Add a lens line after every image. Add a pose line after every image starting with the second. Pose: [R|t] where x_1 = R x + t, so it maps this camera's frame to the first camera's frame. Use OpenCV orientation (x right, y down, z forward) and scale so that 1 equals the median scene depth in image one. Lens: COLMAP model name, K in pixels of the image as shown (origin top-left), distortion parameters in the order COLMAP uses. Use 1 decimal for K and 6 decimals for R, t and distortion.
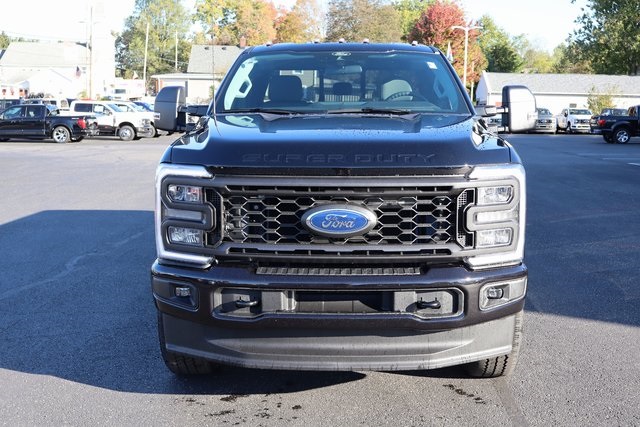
lens RADIAL K [[805.0, 0, 321.3], [0, 805.0, 211.6], [0, 0, 1]] dist [-0.042387, 0.000000]
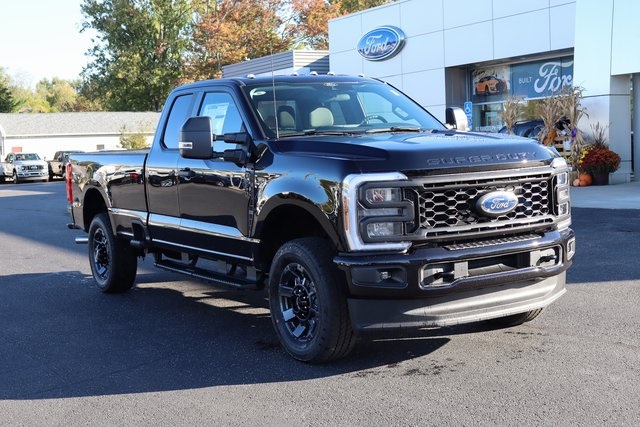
lens RADIAL K [[929.3, 0, 318.8], [0, 929.3, 216.1], [0, 0, 1]] dist [0.084234, 0.000000]
pose [[0.830286, -0.087019, 0.550502, -1.028328], [0.120748, 0.992362, -0.025251, 0.033876], [-0.544100, 0.087437, 0.834452, -0.135689]]
